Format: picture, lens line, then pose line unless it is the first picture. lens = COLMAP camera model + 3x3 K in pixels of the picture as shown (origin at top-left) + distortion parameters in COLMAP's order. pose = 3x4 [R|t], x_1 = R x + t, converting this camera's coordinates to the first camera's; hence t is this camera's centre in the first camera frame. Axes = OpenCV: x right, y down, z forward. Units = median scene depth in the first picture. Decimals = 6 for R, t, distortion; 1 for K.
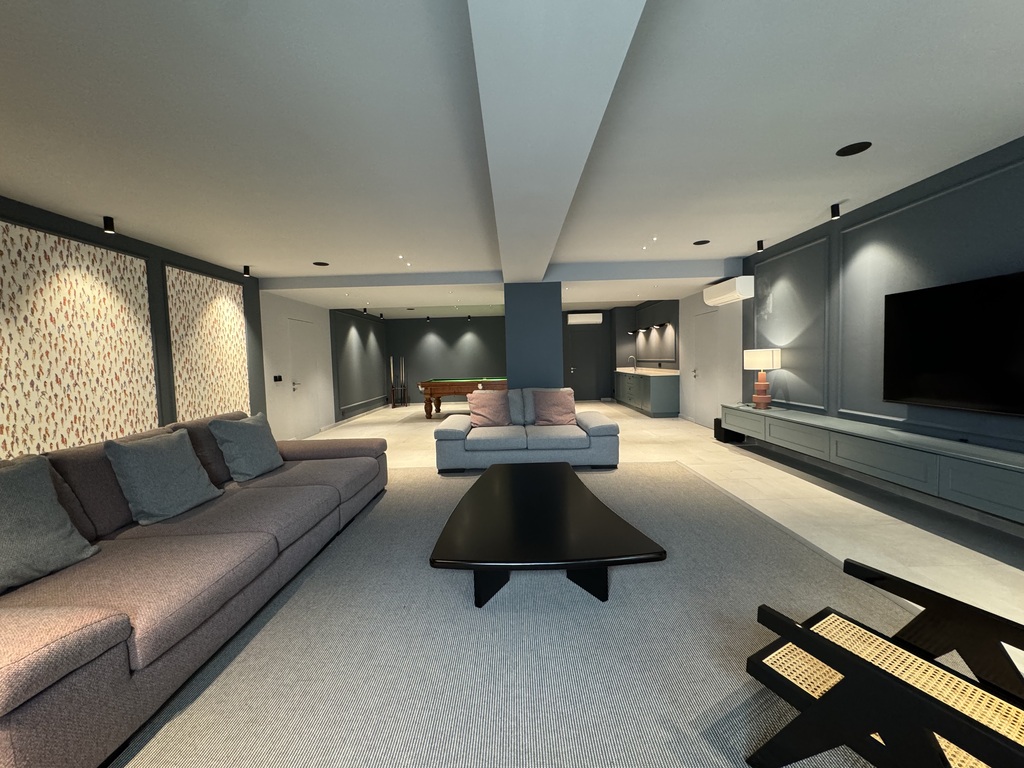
lens RADIAL K [[408.4, 0, 509.7], [0, 408.4, 385.1], [0, 0, 1]] dist [0.001026, -0.000289]
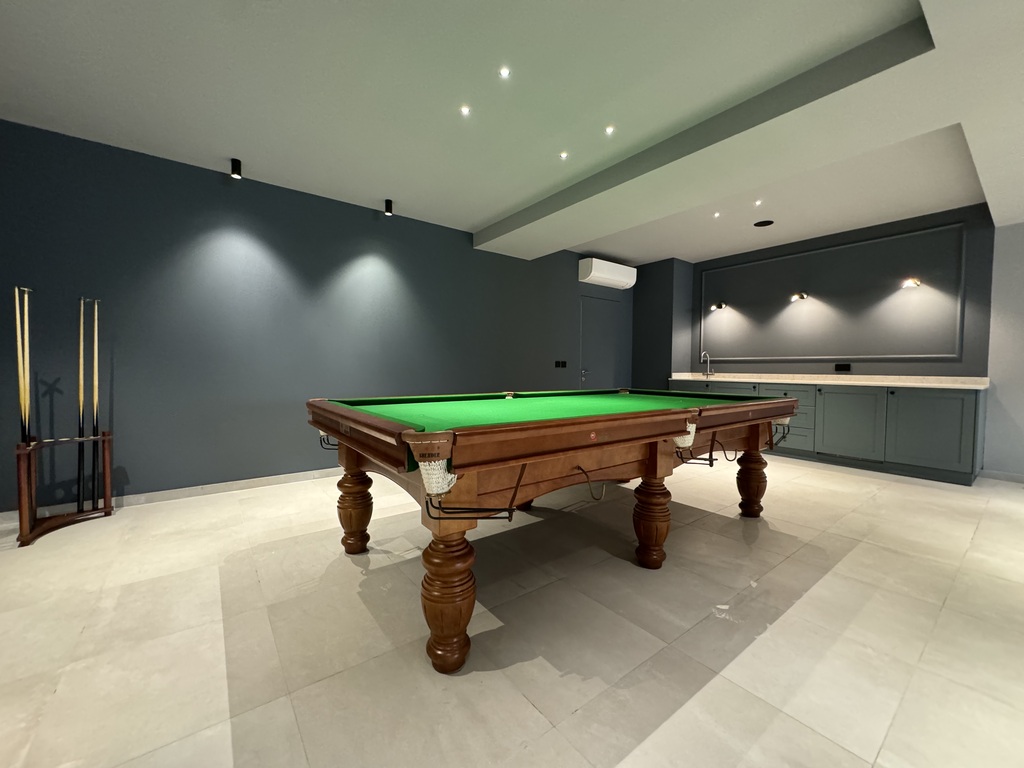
lens RADIAL K [[408.4, 0, 511.9], [0, 408.4, 384.7], [0, 0, 1]] dist [0.001026, -0.000289]
pose [[0.786077, 0.009291, 0.618058, -0.597919], [0.008243, 0.999641, -0.025512, -0.038261], [-0.618073, 0.025149, 0.785718, 1.841935]]
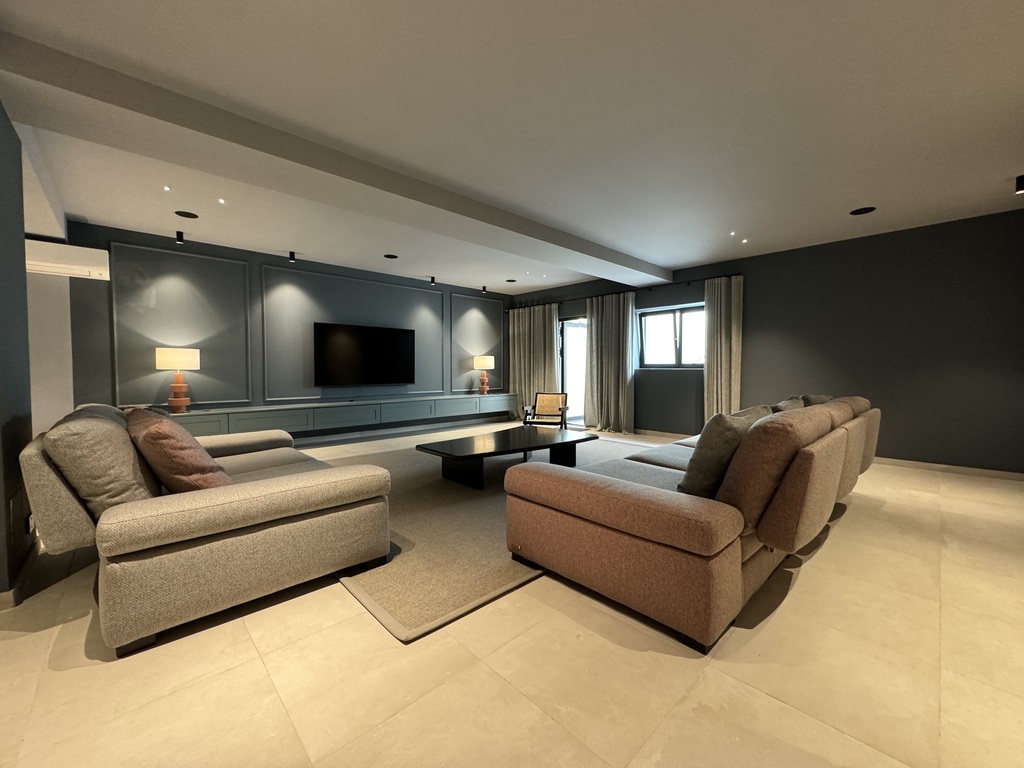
lens RADIAL K [[408.4, 0, 512.2], [0, 408.4, 384.2], [0, 0, 1]] dist [0.001026, -0.000289]
pose [[-0.694718, 0.001653, 0.719280, -0.675283], [0.065409, 0.995999, 0.060886, -0.015696], [-0.716302, 0.089346, -0.692047, 1.308637]]
